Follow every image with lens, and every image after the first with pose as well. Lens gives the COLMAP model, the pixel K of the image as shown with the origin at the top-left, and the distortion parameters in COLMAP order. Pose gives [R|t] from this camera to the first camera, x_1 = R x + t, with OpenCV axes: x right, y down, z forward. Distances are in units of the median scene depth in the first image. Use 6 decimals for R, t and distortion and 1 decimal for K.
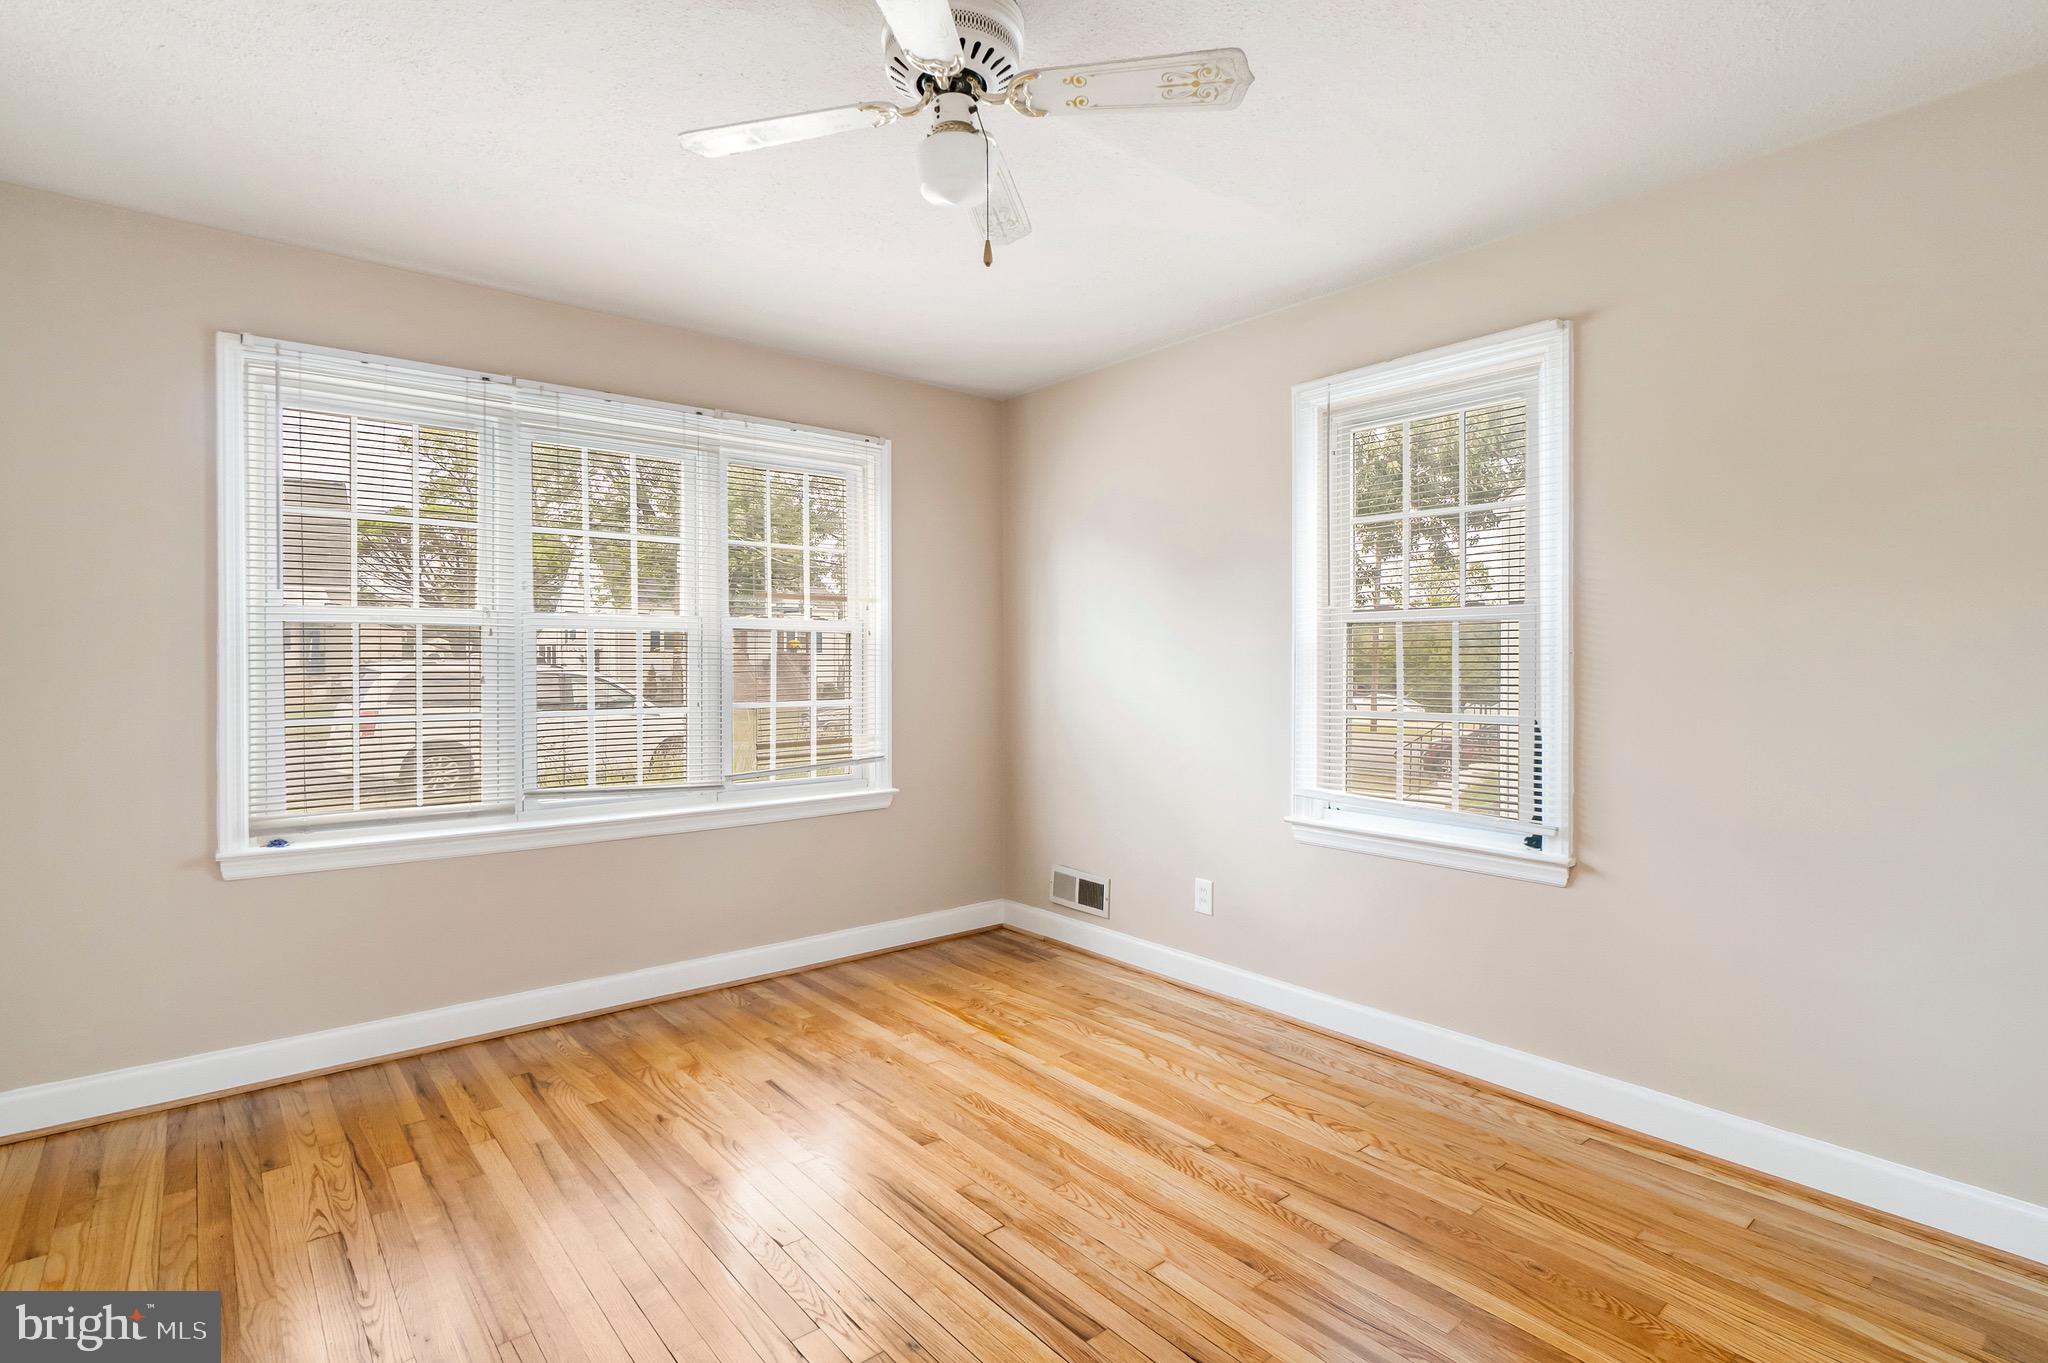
lens RADIAL K [[994.6, 0, 1024.0], [0, 994.6, 681.5], [0, 0, 1]] dist [0.000148, 0.000171]
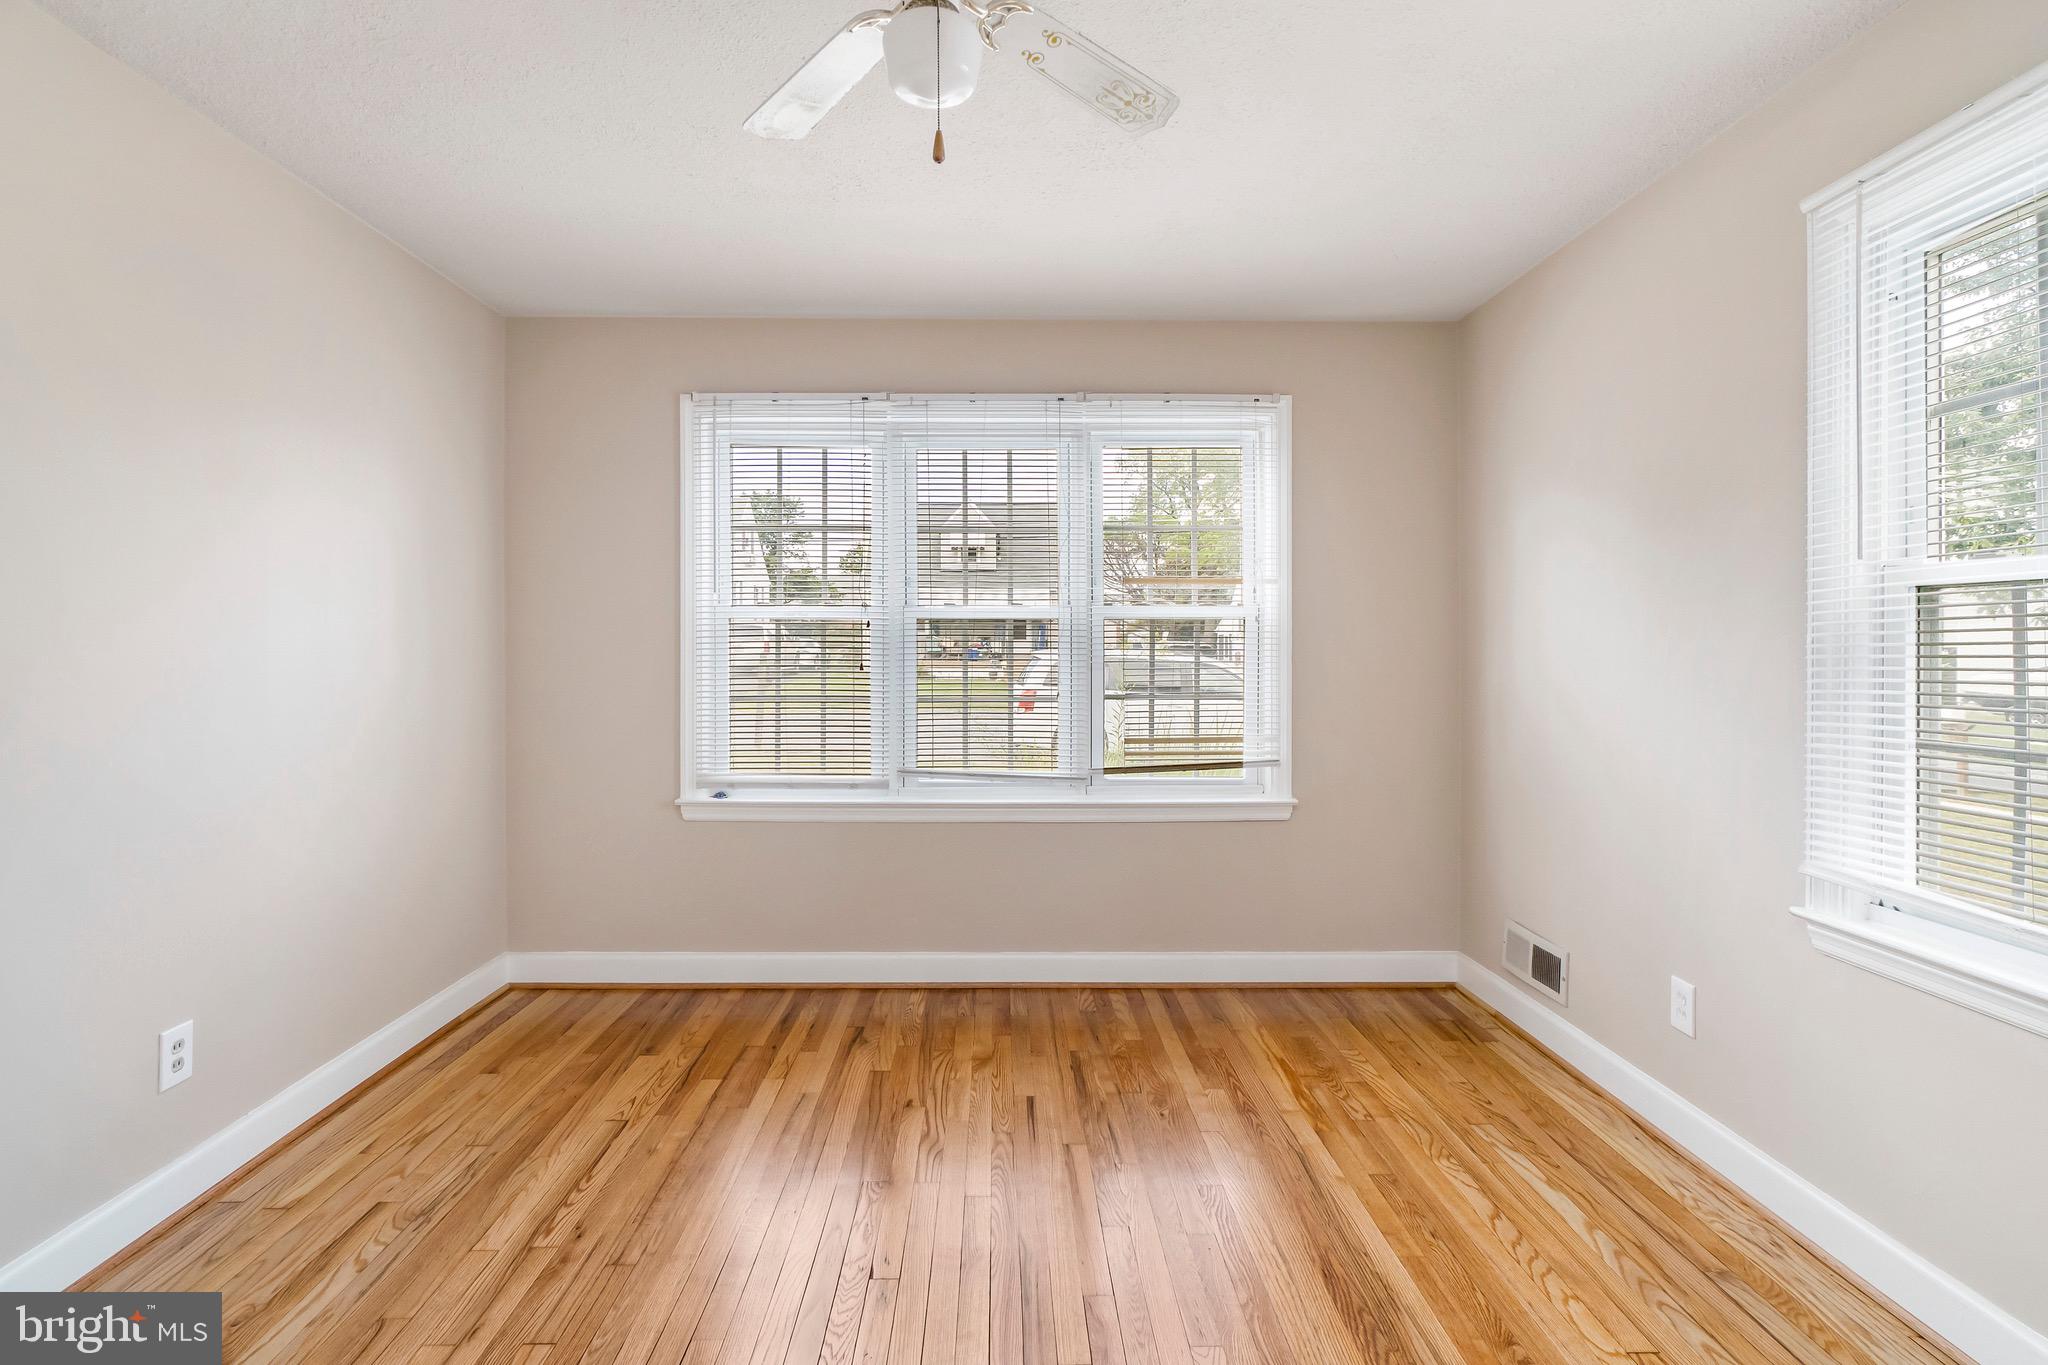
lens RADIAL K [[992.8, 0, 1011.0], [0, 992.8, 660.9], [0, 0, 1]] dist [0.002263, 0.000619]
pose [[0.777597, 0.009350, -0.628693, 0.280750], [-0.015095, 0.999879, -0.003800, -0.006120], [0.628582, 0.012445, 0.777644, 0.225059]]
